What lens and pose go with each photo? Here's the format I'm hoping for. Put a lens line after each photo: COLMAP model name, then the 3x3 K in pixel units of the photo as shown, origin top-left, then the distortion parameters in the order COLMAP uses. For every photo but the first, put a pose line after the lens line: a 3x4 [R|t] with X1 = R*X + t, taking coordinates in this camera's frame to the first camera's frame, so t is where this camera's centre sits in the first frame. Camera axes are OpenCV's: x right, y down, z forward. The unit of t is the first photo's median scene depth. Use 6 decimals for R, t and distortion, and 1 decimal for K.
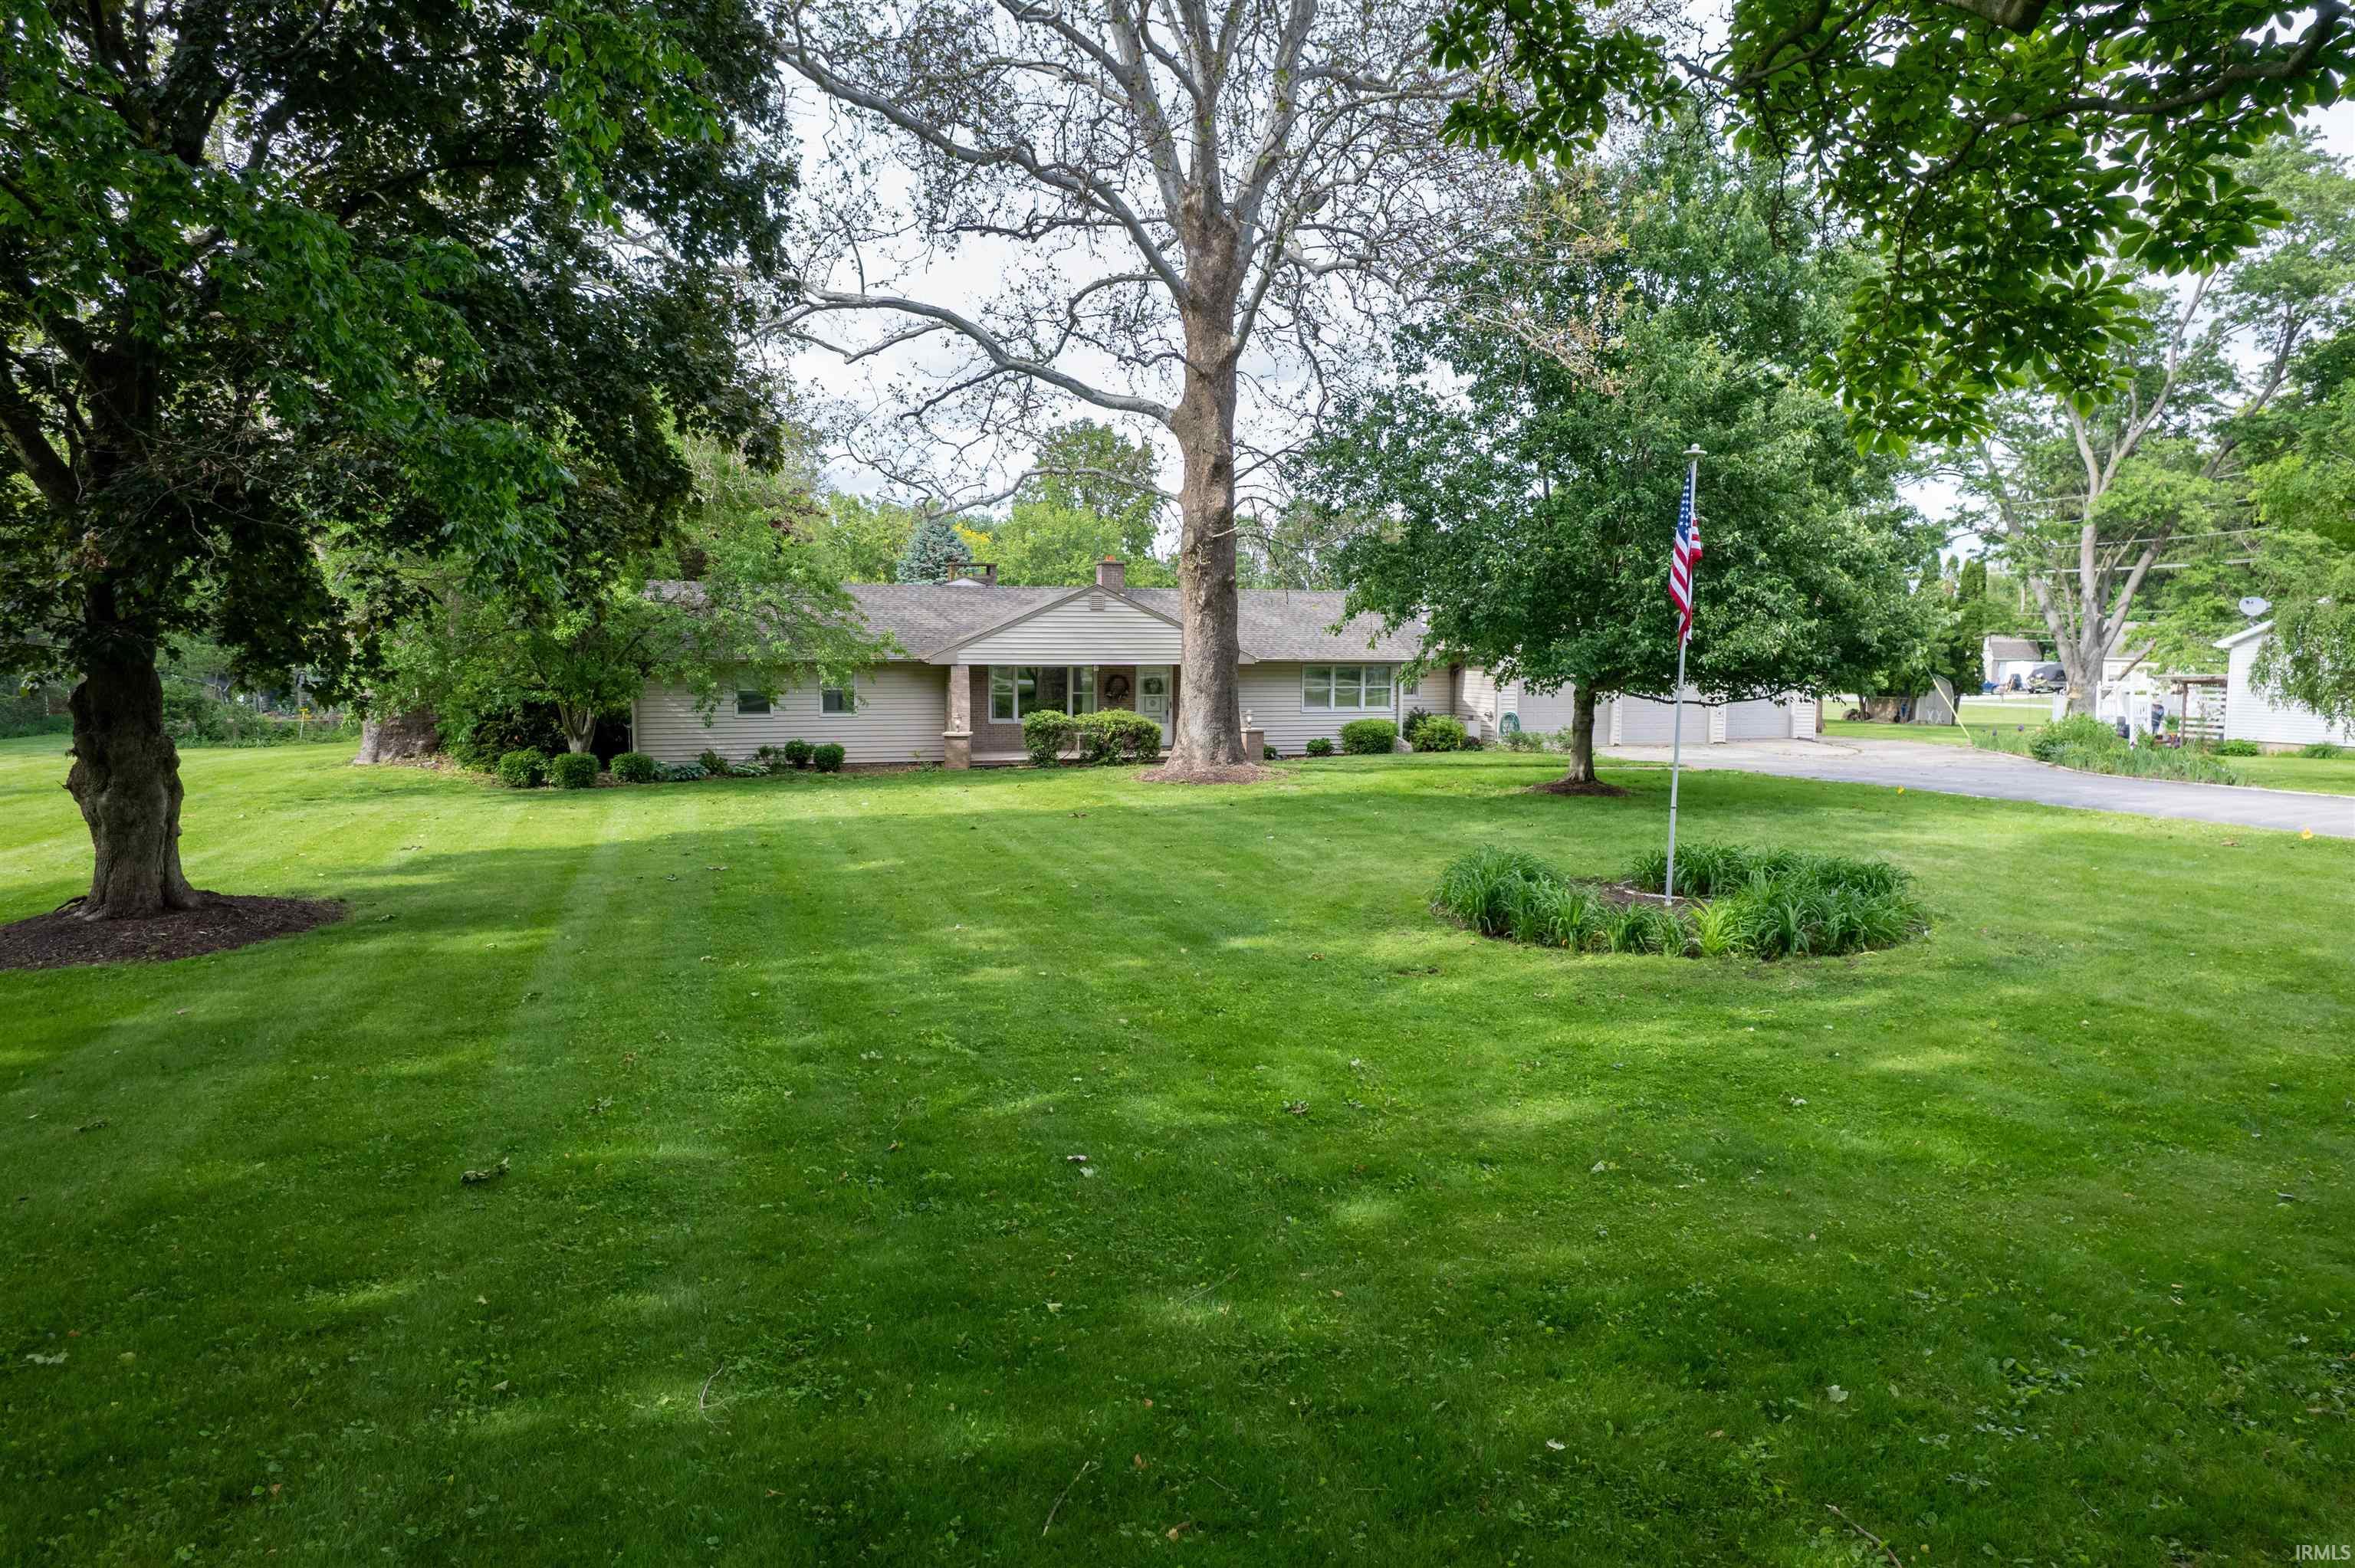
lens RADIAL K [[1462.0, 0, 1177.5], [0, 1462.0, 784.0], [0, 0, 1]] dist [-0.001712, 0.000045]
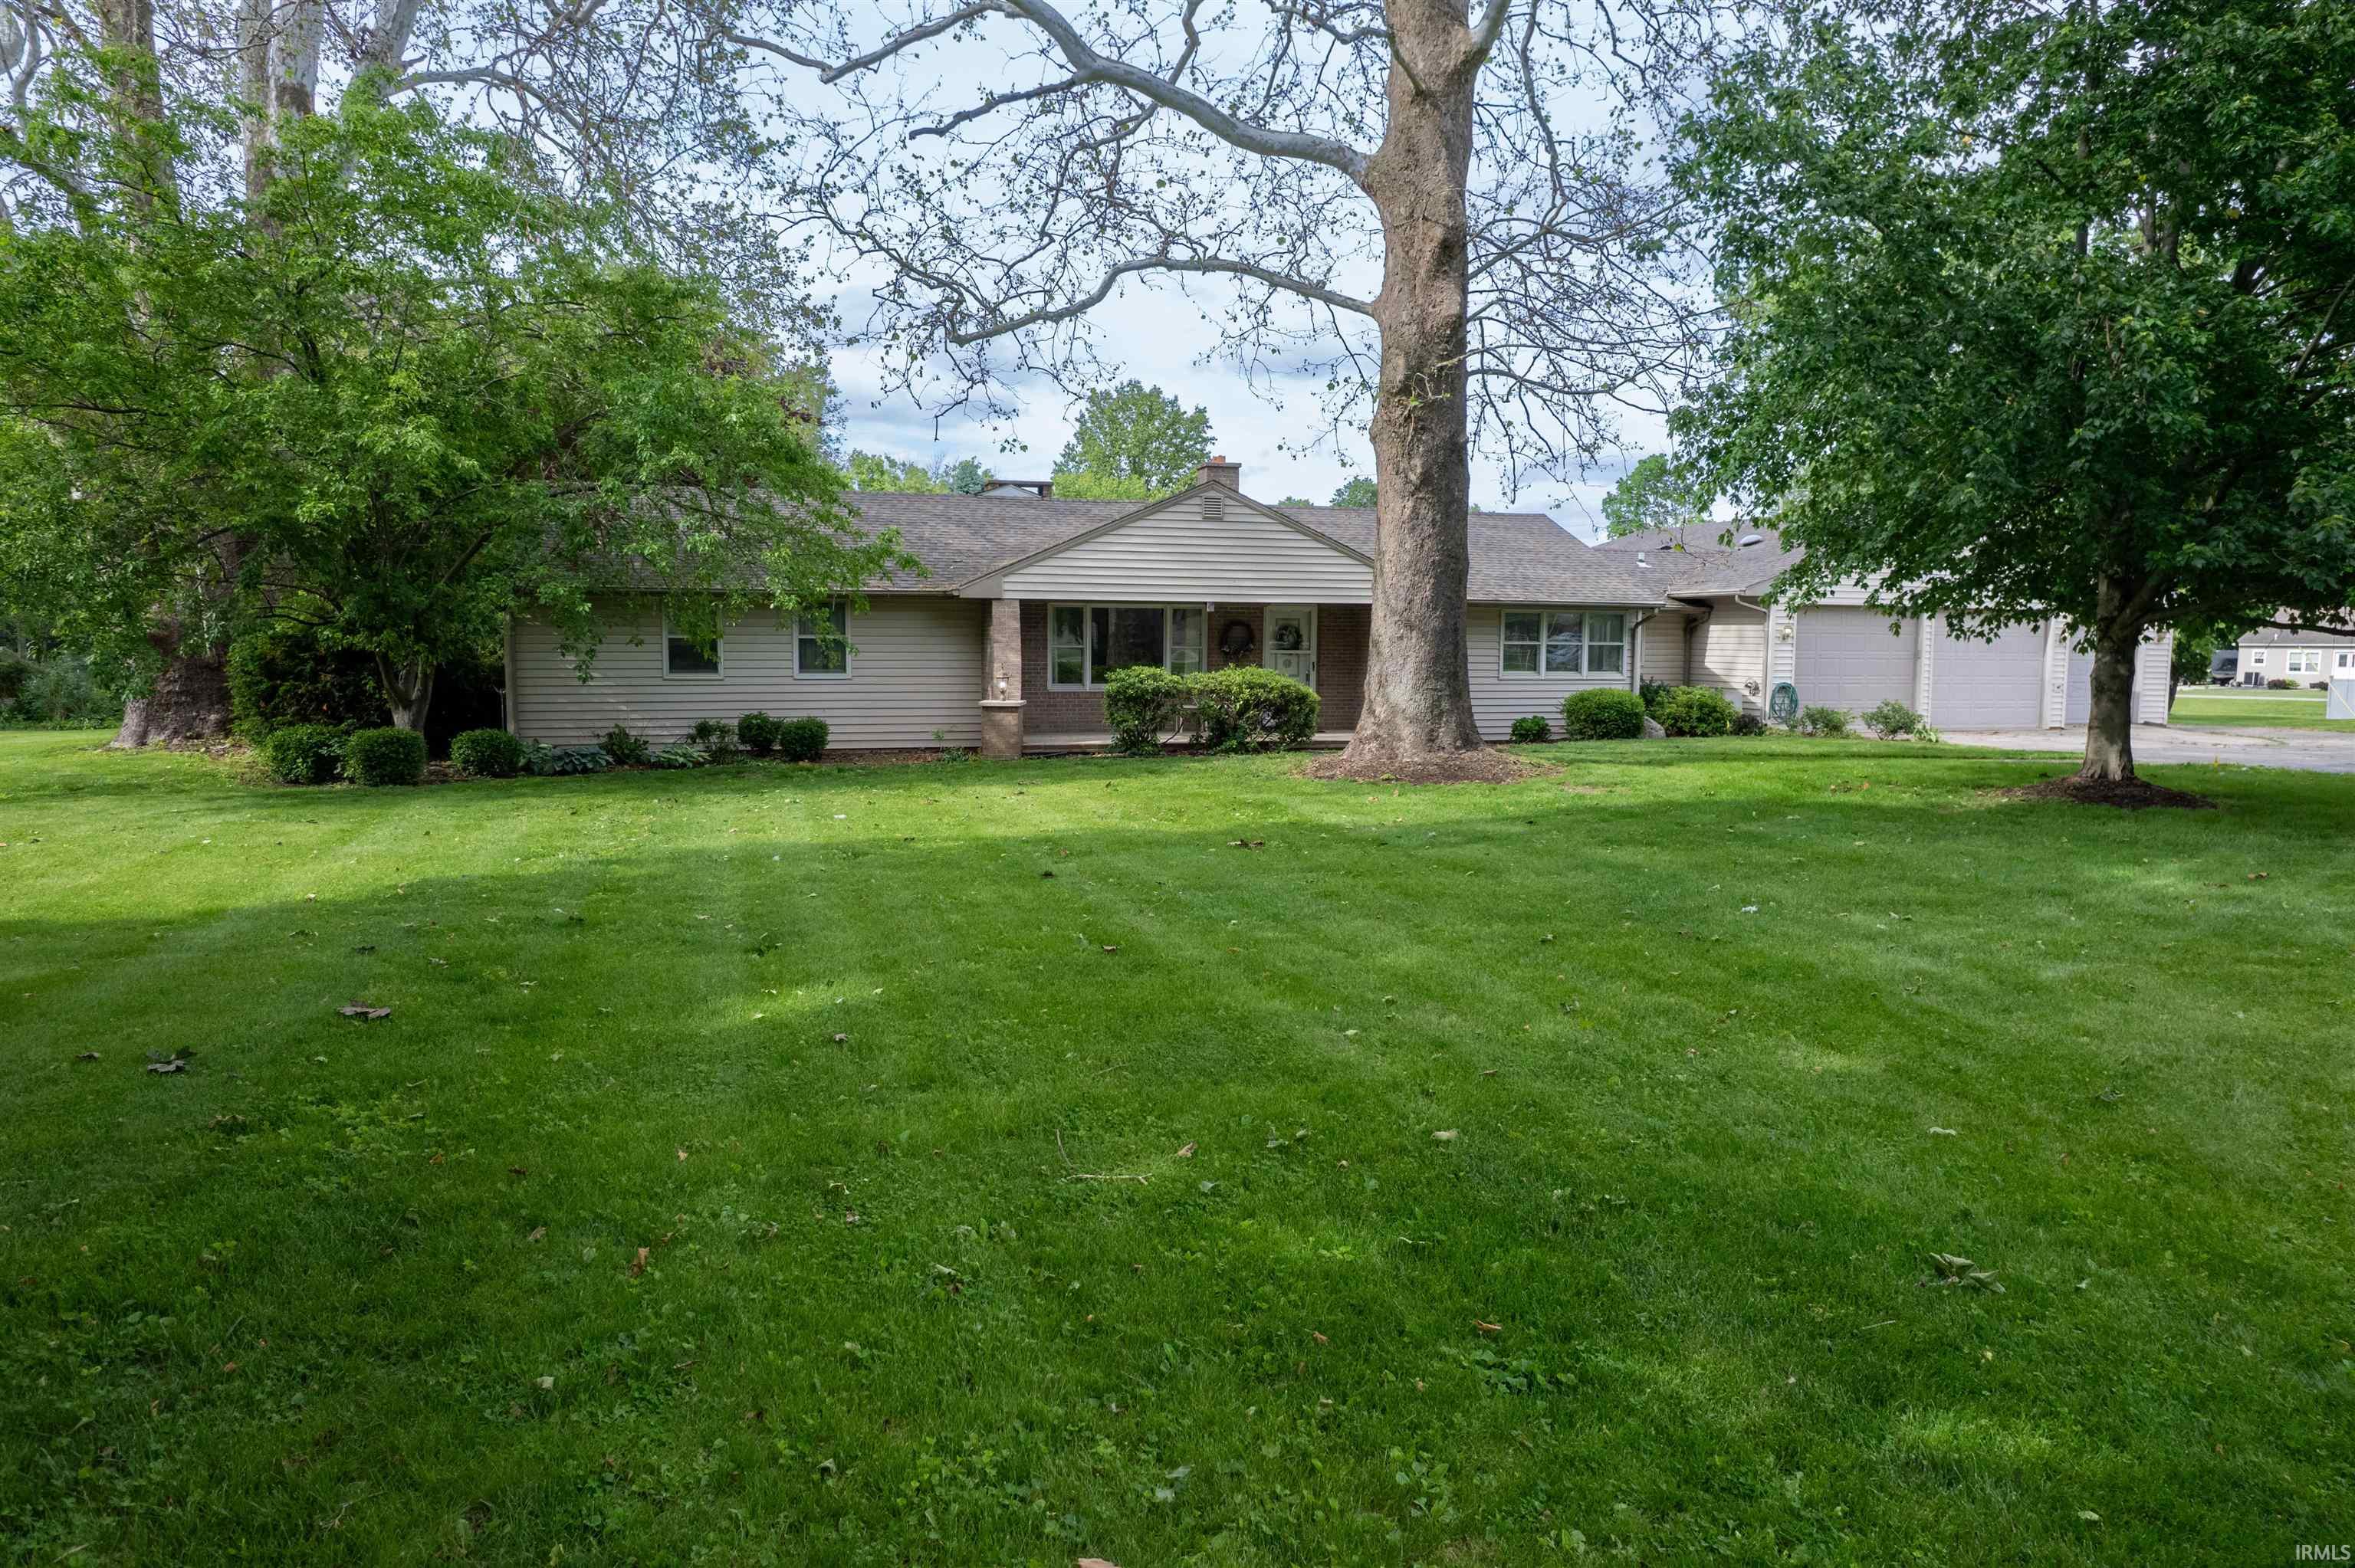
lens RADIAL K [[1503.0, 0, 1188.9], [0, 1503.0, 779.1], [0, 0, 1]] dist [-0.068780, 0.063985]
pose [[0.999844, 0.003758, -0.017235, -0.056908], [-0.003797, 0.999990, -0.002257, 0.000194], [0.017226, 0.002322, 0.999849, 0.341825]]
